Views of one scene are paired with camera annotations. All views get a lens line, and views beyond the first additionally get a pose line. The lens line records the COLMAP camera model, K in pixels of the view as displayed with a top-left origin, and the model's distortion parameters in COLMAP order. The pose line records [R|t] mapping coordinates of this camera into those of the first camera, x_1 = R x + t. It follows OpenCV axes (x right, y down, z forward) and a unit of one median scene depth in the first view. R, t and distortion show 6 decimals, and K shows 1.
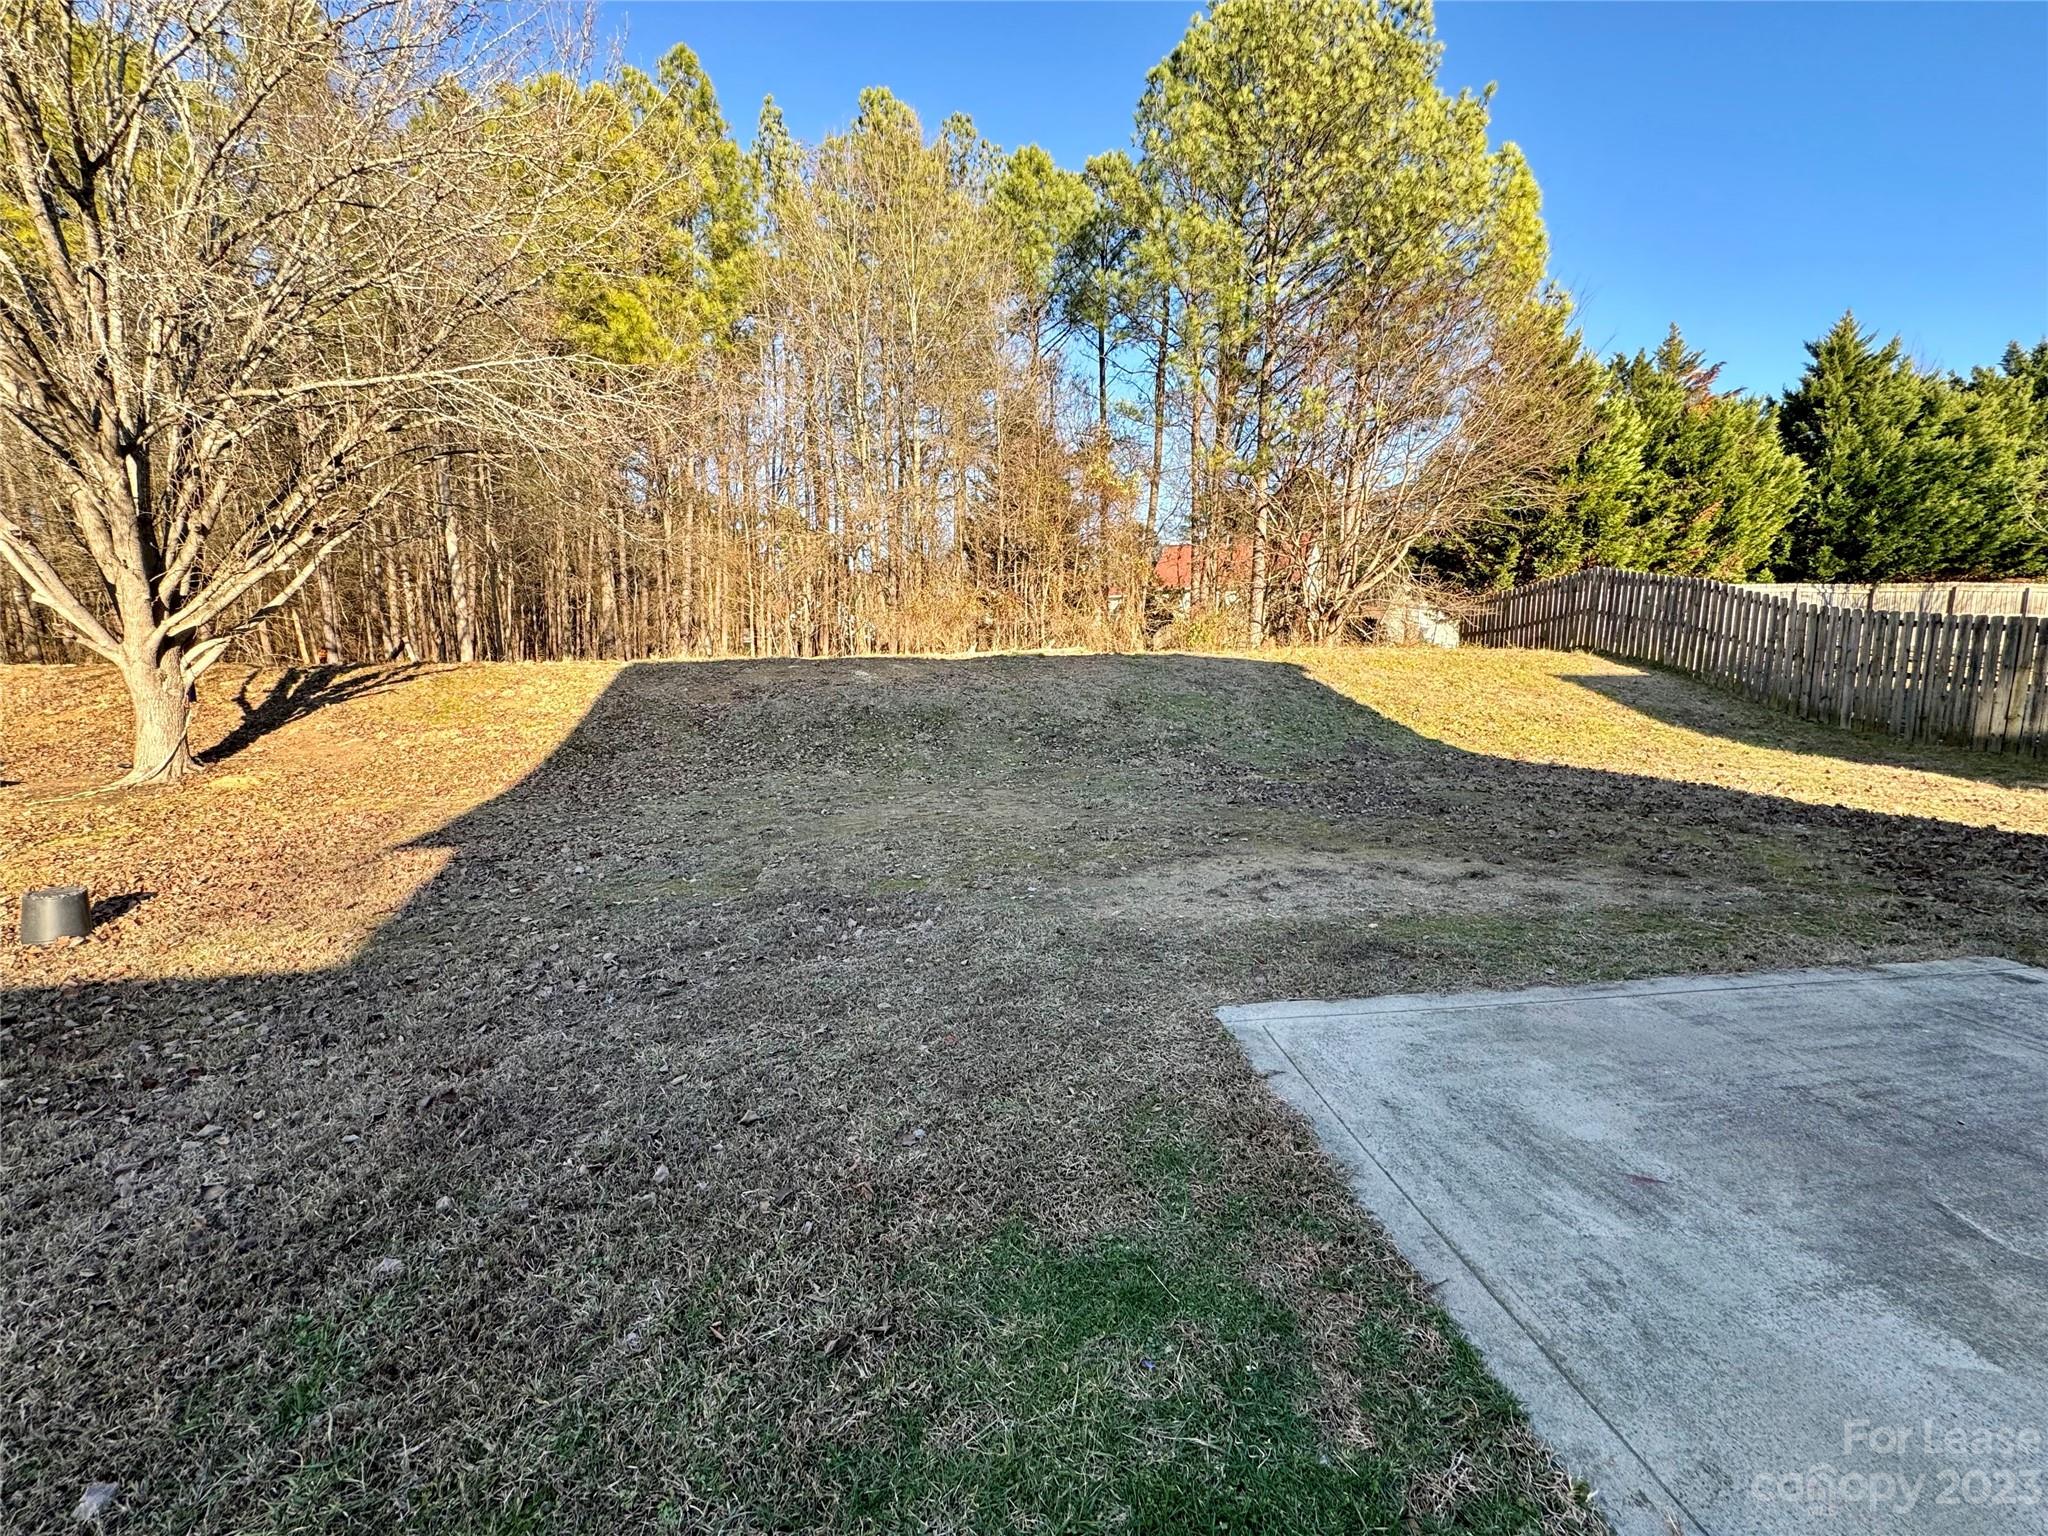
lens RADIAL K [[814.5, 0, 1033.5], [0, 814.5, 756.1], [0, 0, 1]] dist [-0.000571, 0.000623]
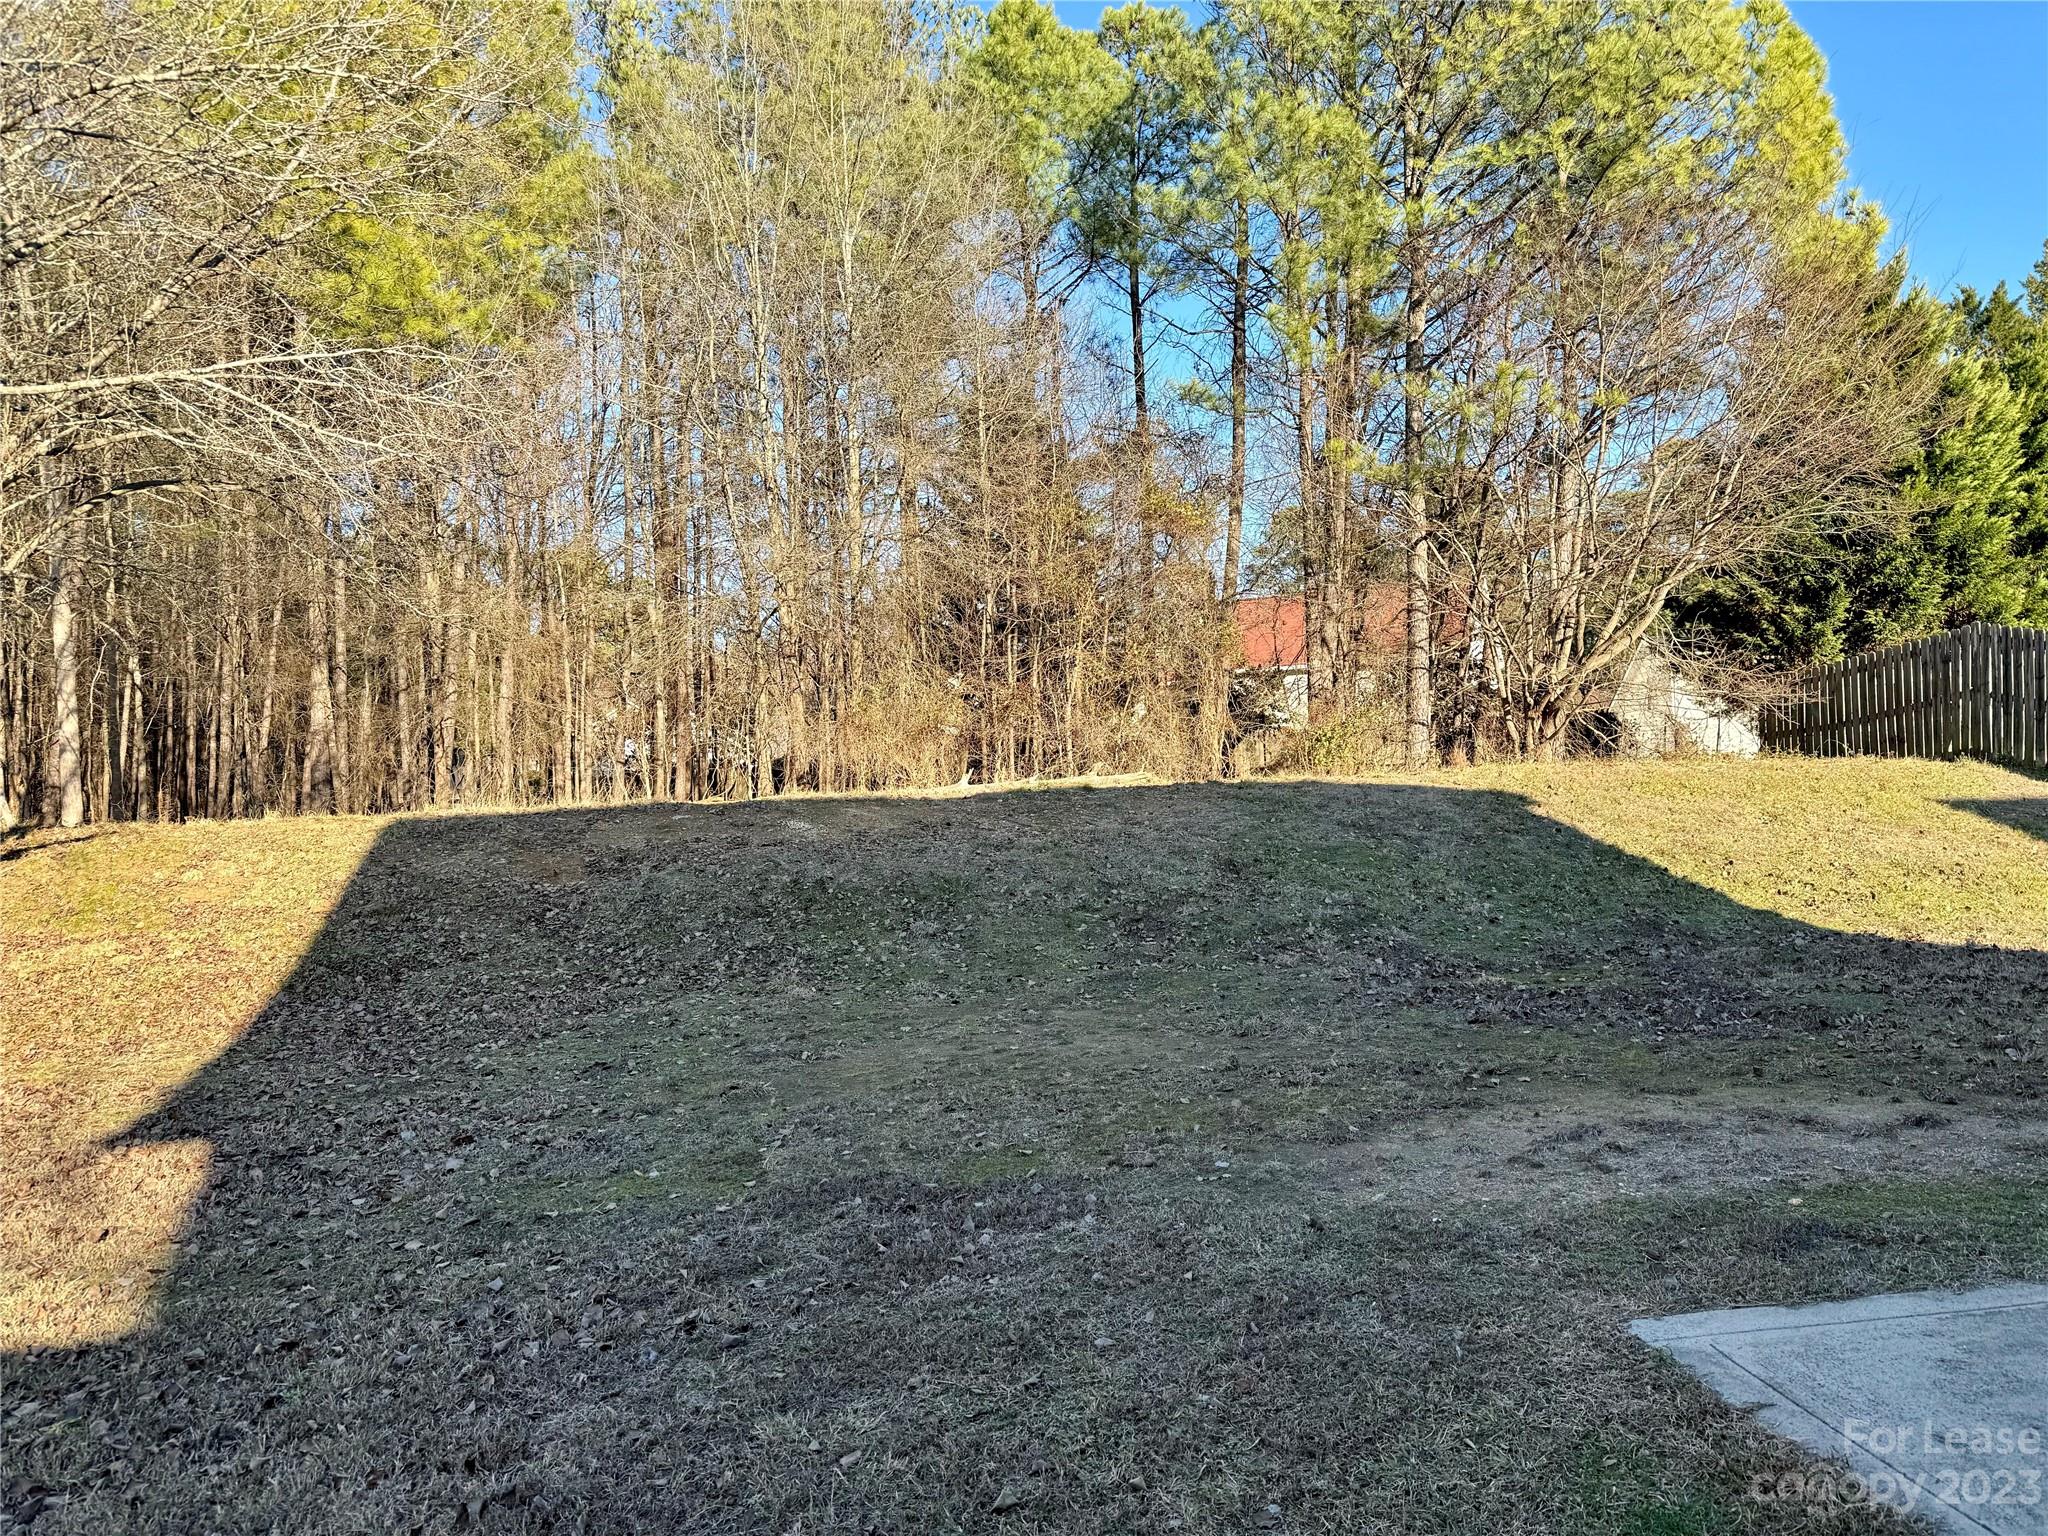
lens RADIAL K [[1440.2, 0, 1011.0], [0, 1440.2, 756.1], [0, 0, 1]] dist [0.049440, -0.047462]
pose [[0.999161, -0.024692, 0.032689, -0.096965], [0.029035, 0.989749, -0.139837, 0.001273], [-0.028901, 0.140669, 0.989635, -0.071478]]
